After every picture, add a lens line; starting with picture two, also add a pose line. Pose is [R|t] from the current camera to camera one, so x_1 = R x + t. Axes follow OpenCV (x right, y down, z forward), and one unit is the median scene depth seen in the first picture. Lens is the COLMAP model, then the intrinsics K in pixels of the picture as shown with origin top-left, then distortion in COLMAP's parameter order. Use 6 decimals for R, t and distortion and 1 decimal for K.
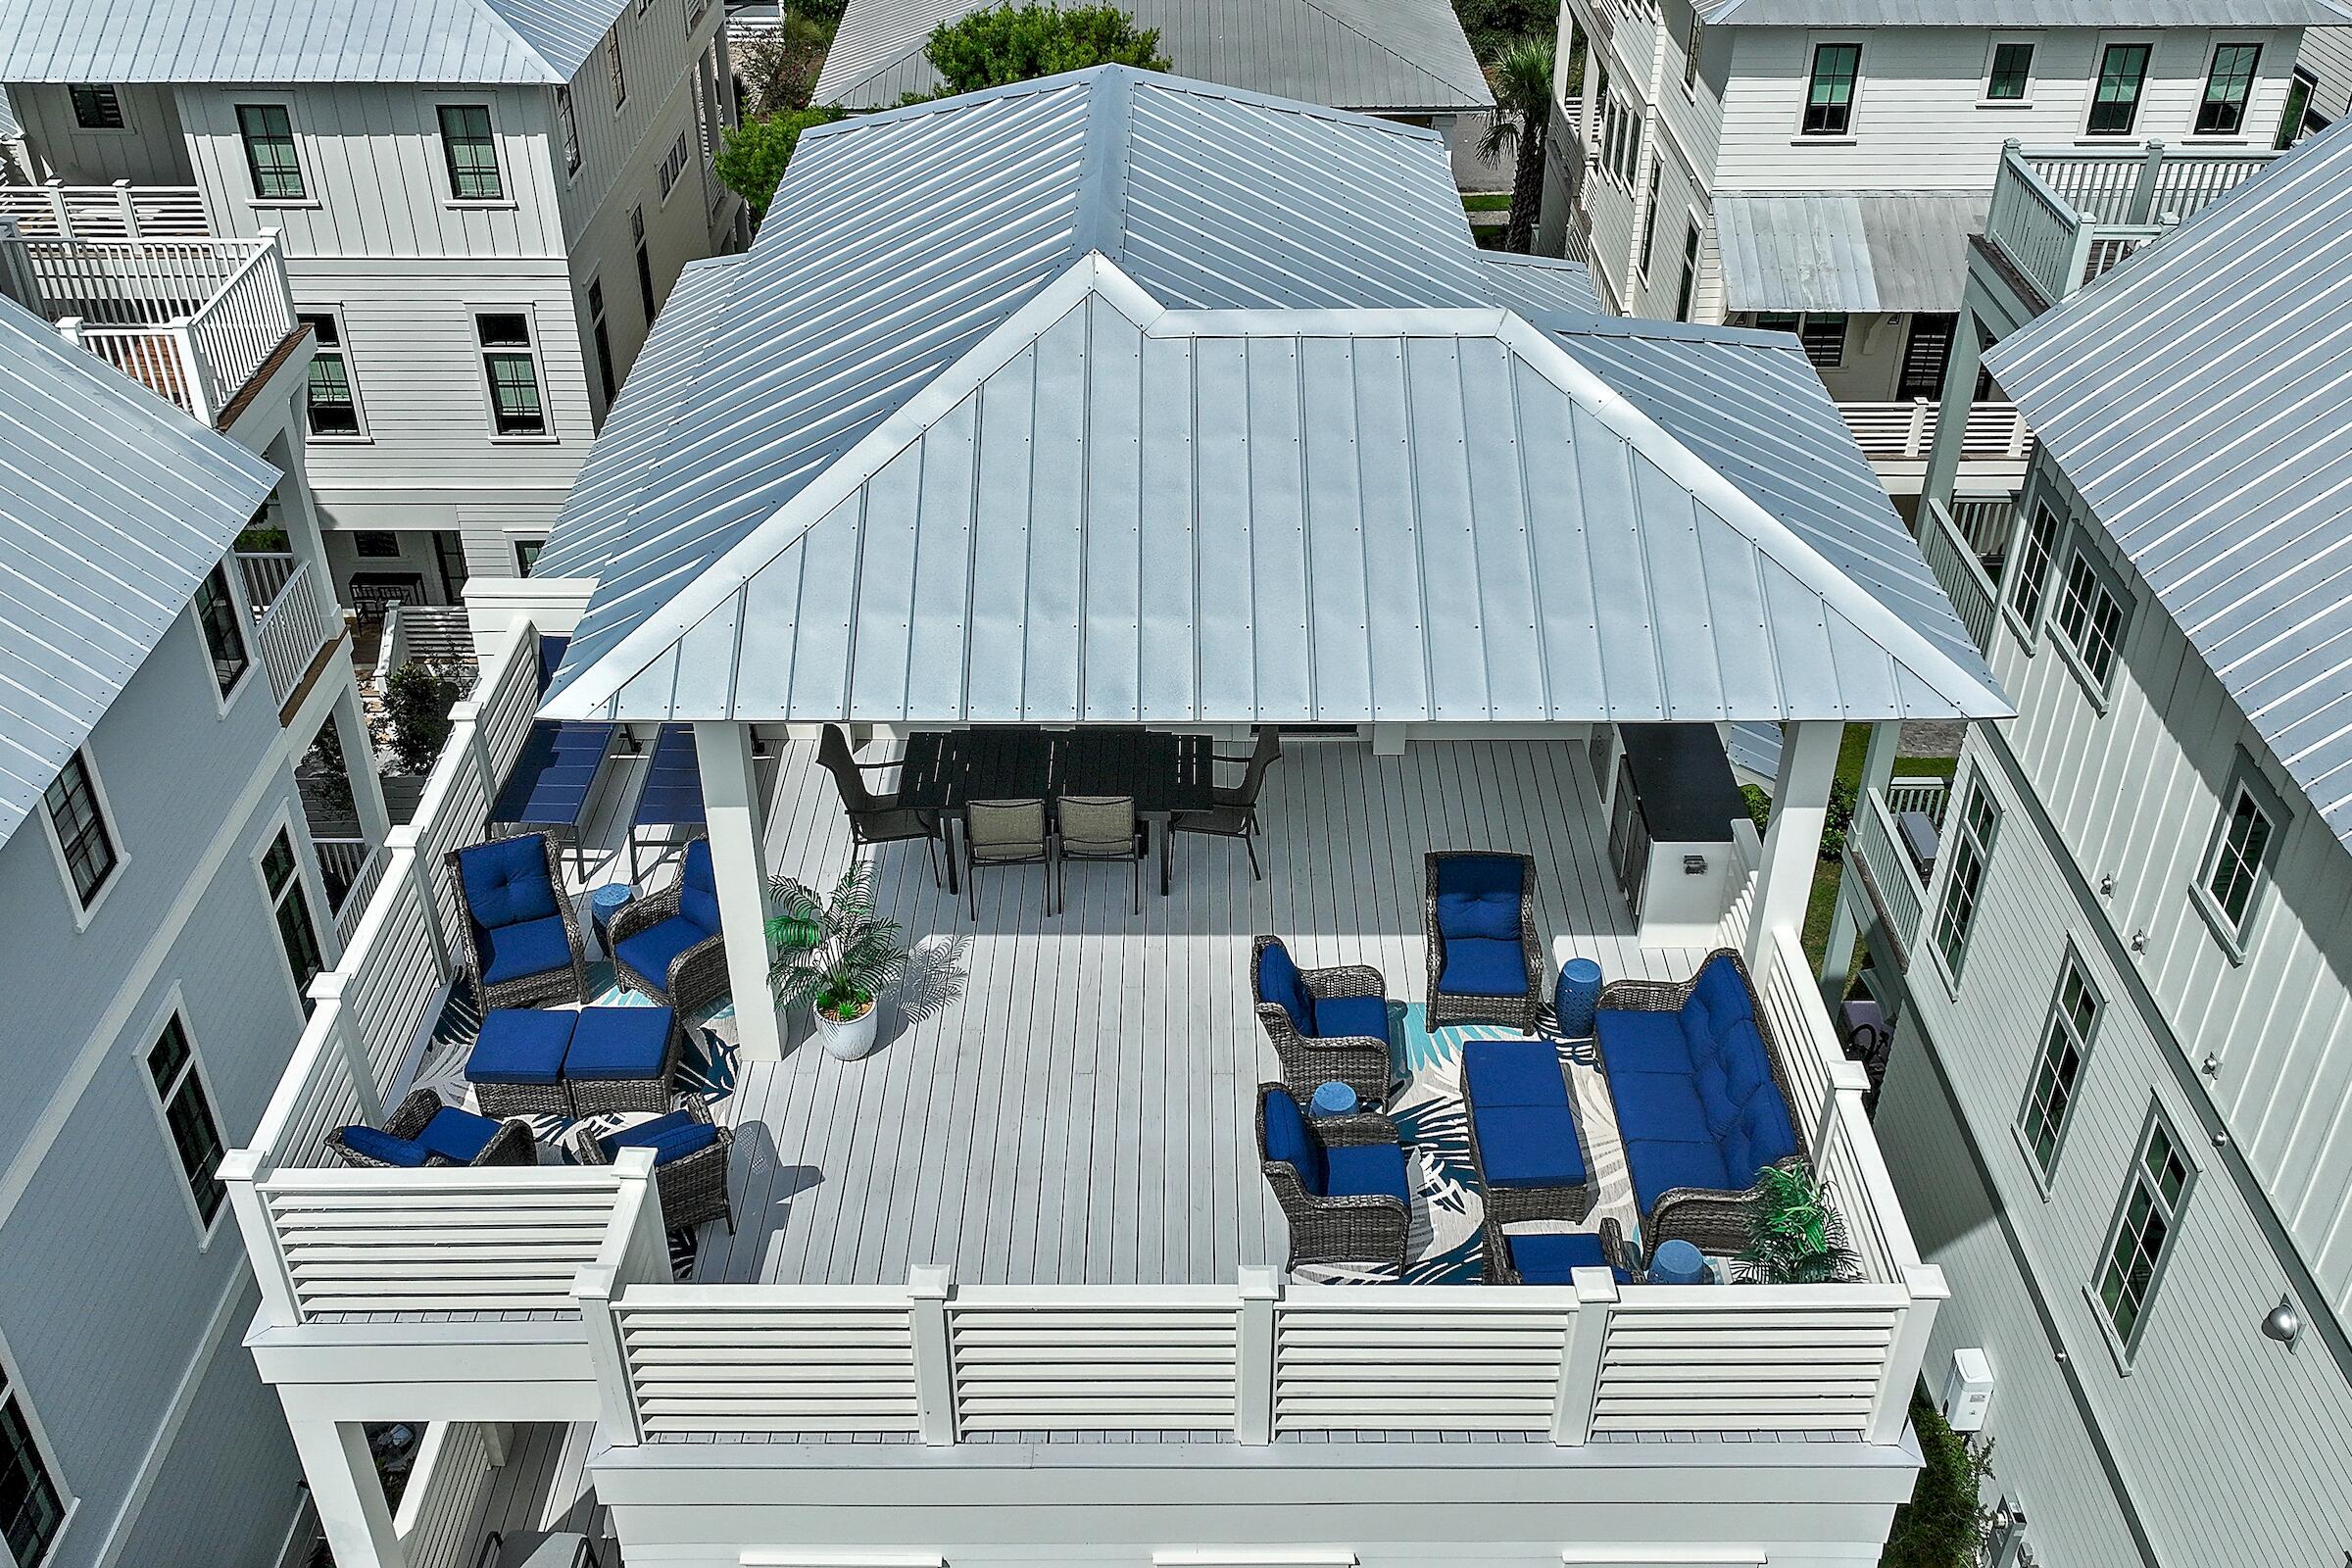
lens RADIAL K [[2050.6, 0, 1176.0], [0, 2050.6, 784.0], [0, 0, 1]] dist [0.014169, -0.010770]
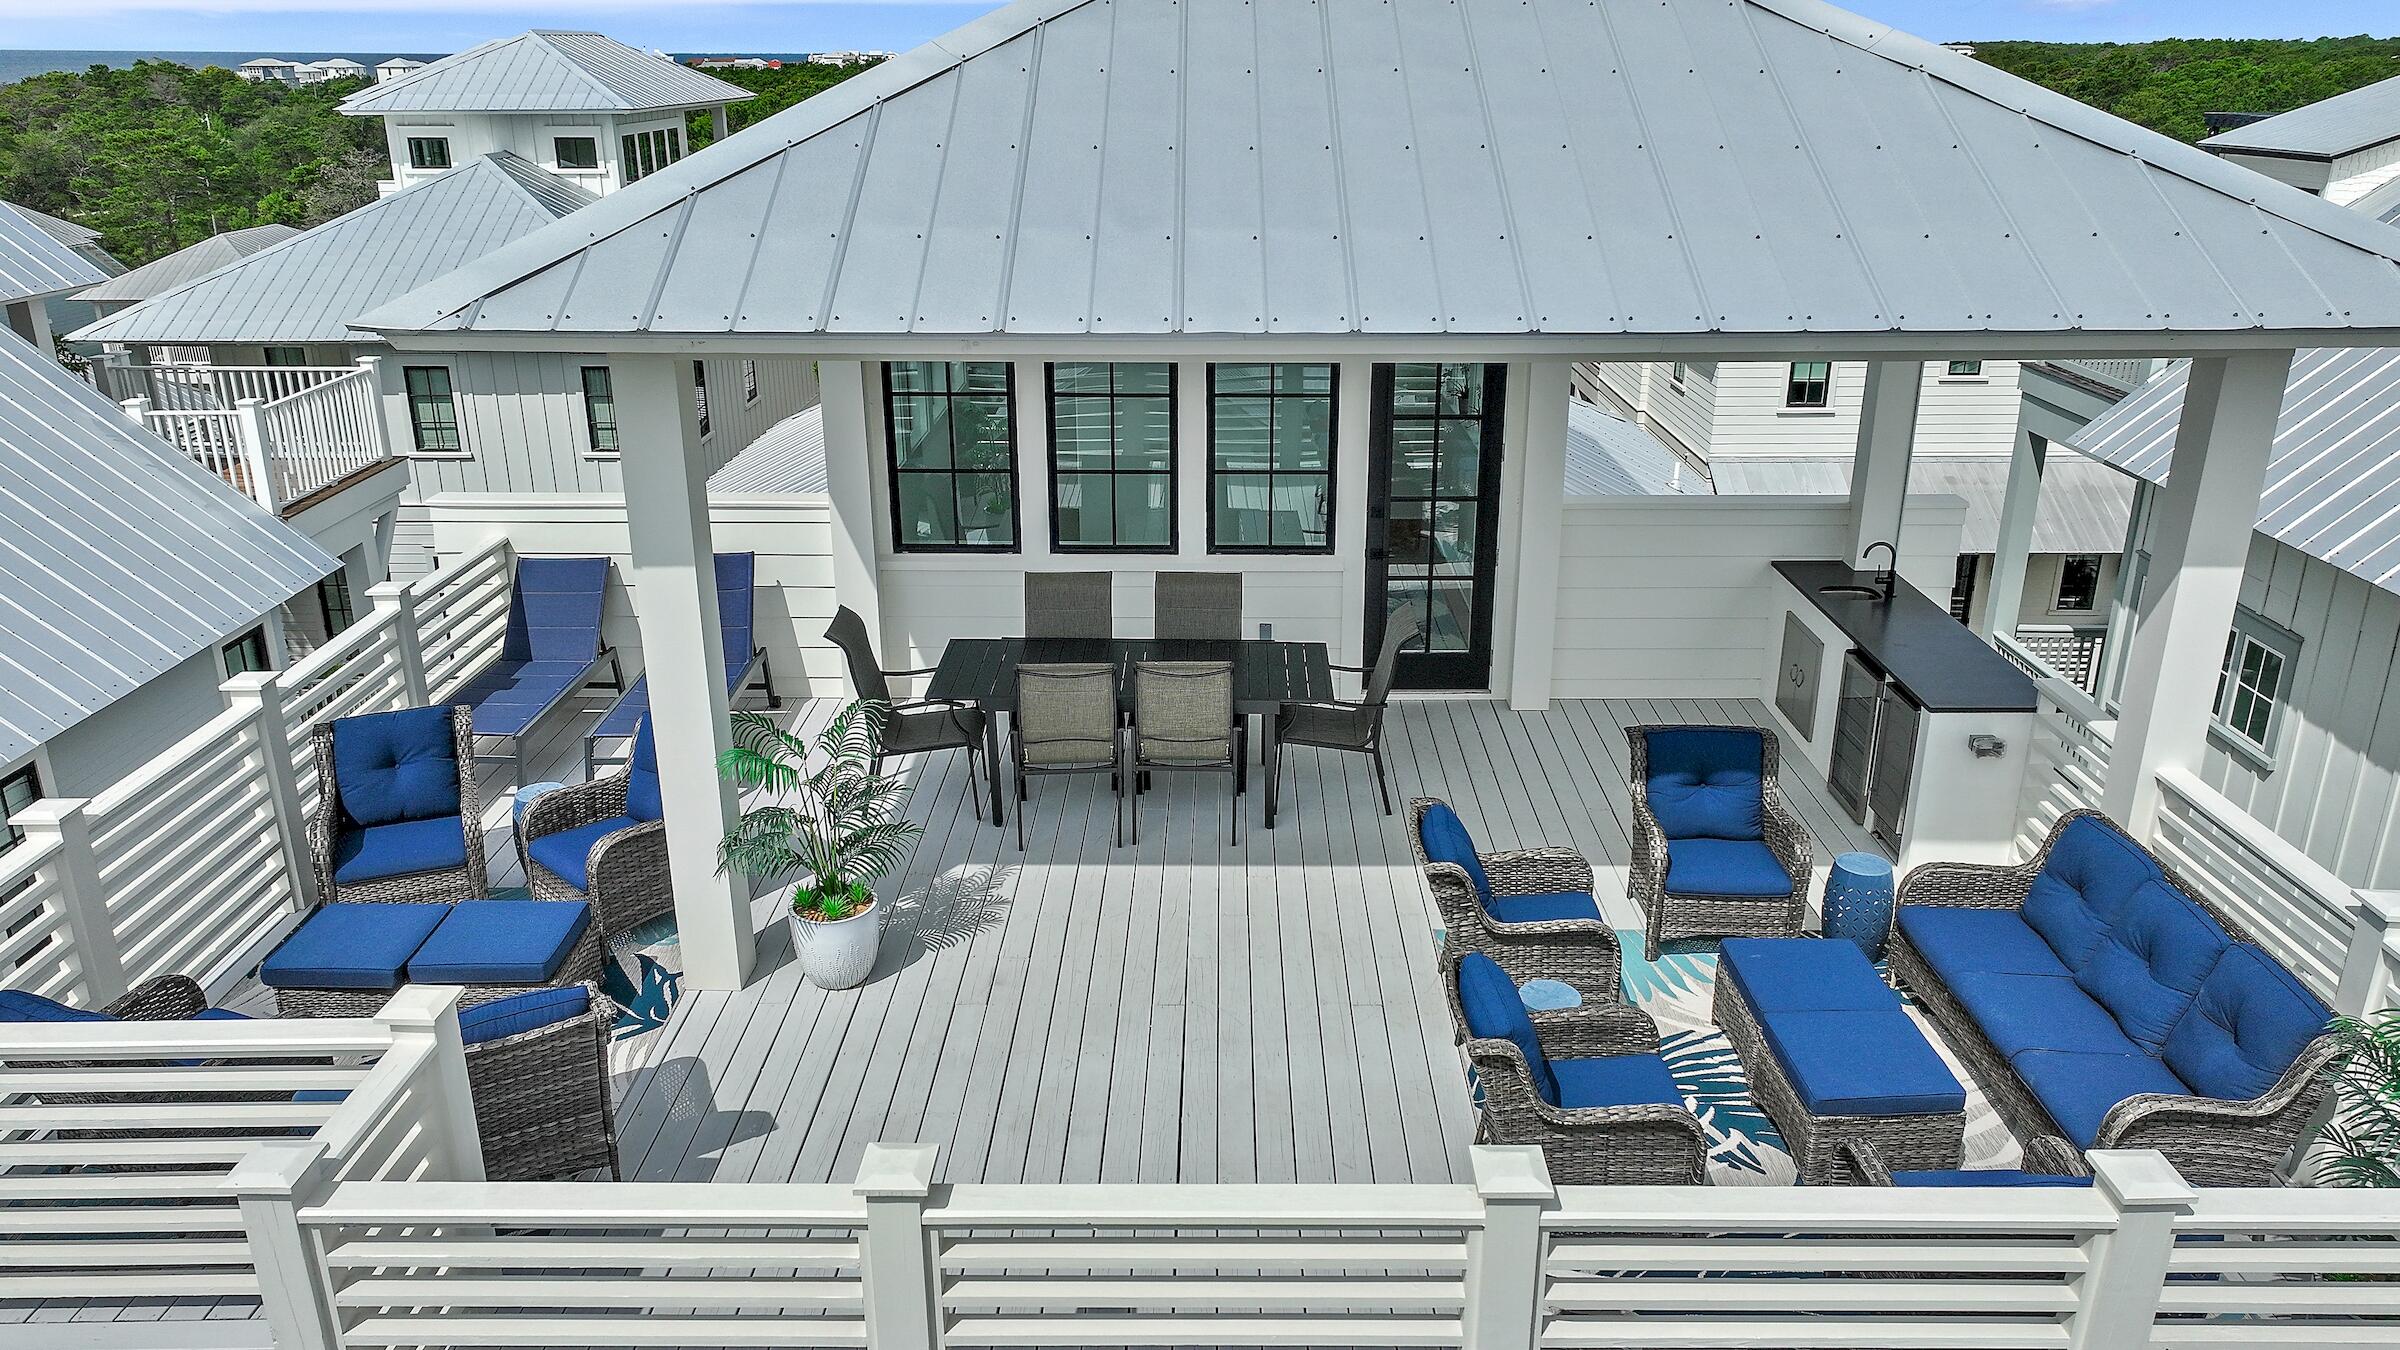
lens RADIAL K [[1715.8, 0, 1210.9], [0, 1715.8, 678.8], [0, 0, 1]] dist [0.003080, 0.009735]
pose [[0.999982, 0.000167, -0.005914, -0.025742], [-0.001502, 0.974019, -0.226463, 0.157684], [0.005723, 0.226468, 0.974002, 0.384462]]
